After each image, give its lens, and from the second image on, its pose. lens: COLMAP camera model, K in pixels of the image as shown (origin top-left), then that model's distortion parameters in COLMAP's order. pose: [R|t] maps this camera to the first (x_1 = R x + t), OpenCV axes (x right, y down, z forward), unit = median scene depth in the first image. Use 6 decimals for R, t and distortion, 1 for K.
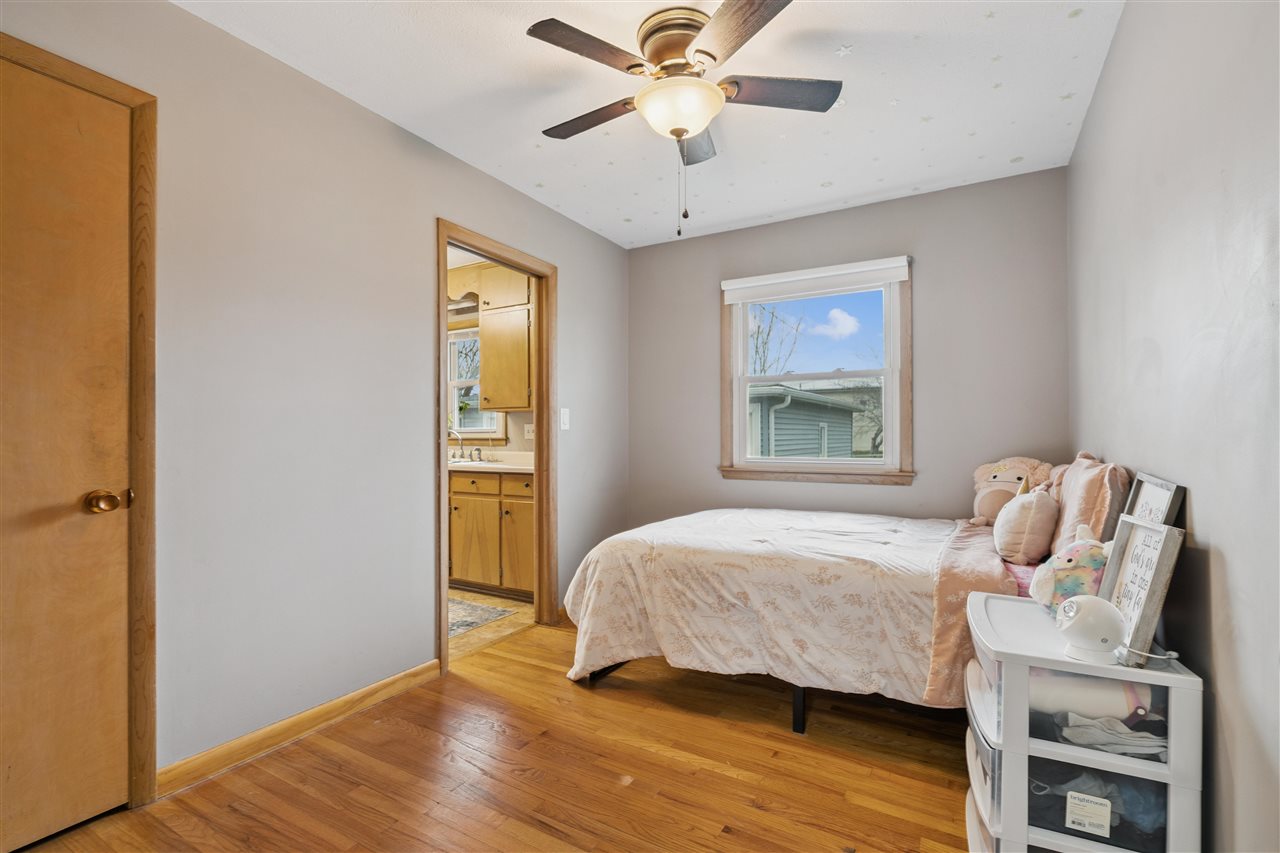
lens RADIAL K [[594.7, 0, 640.6], [0, 594.7, 432.6], [0, 0, 1]] dist [-0.000701, 0.002954]
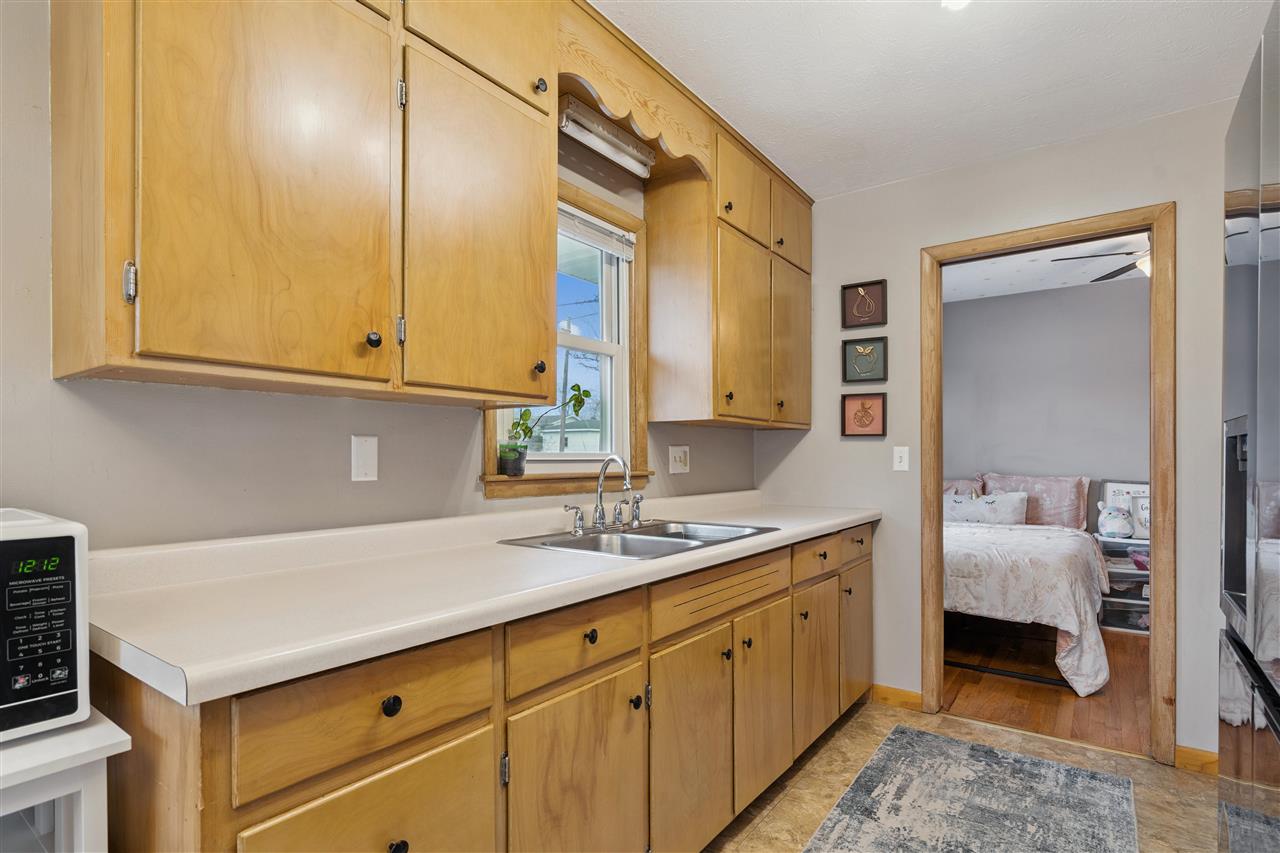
lens RADIAL K [[633.9, 0, 635.5], [0, 633.9, 461.9], [0, 0, 1]] dist [-0.002679, -0.000426]
pose [[0.103002, -0.004127, 0.994673, -0.812474], [-0.007879, 0.999957, 0.004964, -0.003203], [-0.994650, -0.008348, 0.102965, 1.033489]]
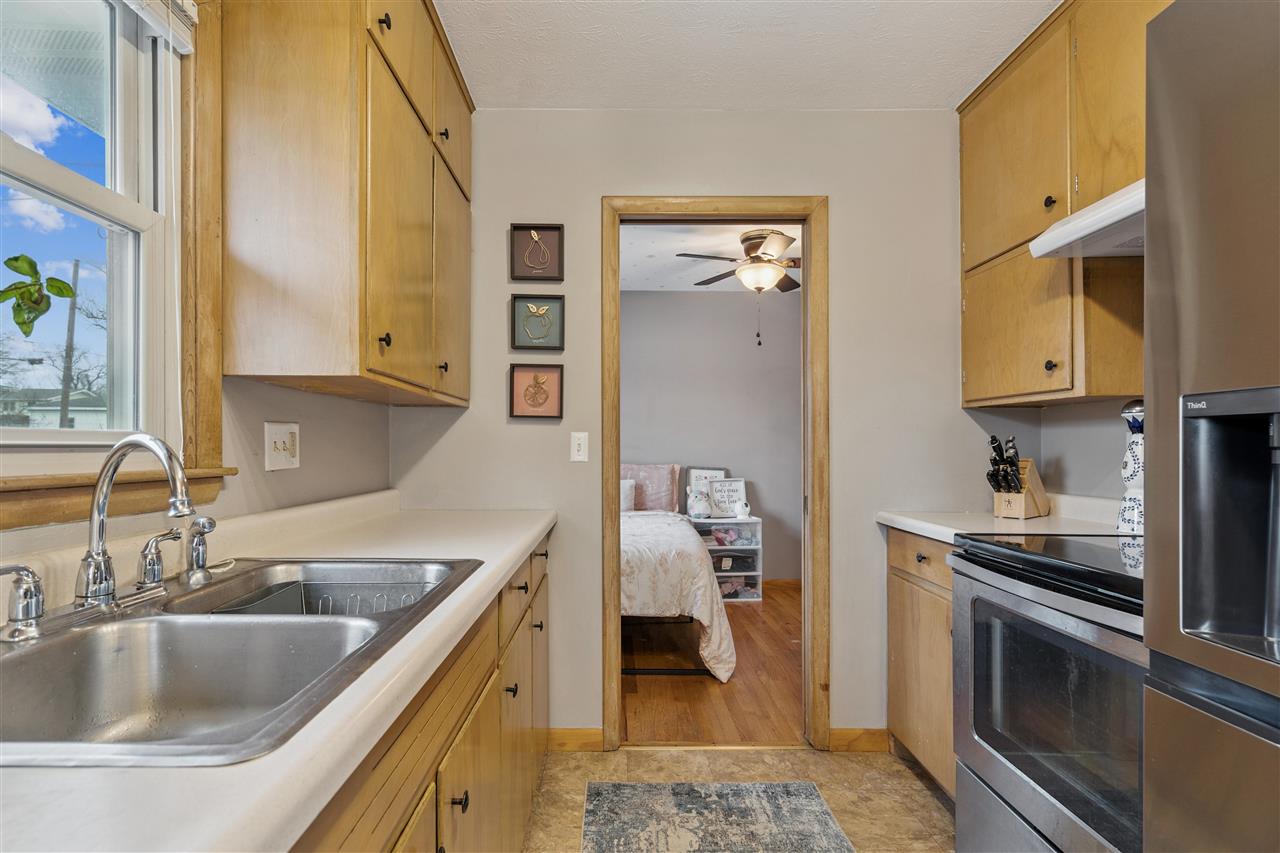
lens RADIAL K [[594.7, 0, 587.5], [0, 594.7, 446.8], [0, 0, 1]] dist [-0.000701, 0.002954]
pose [[-0.476935, 0.001111, 0.878938, -0.580068], [-0.010616, 0.999919, -0.007025, -0.001881], [-0.878875, -0.012681, -0.476884, 1.063039]]
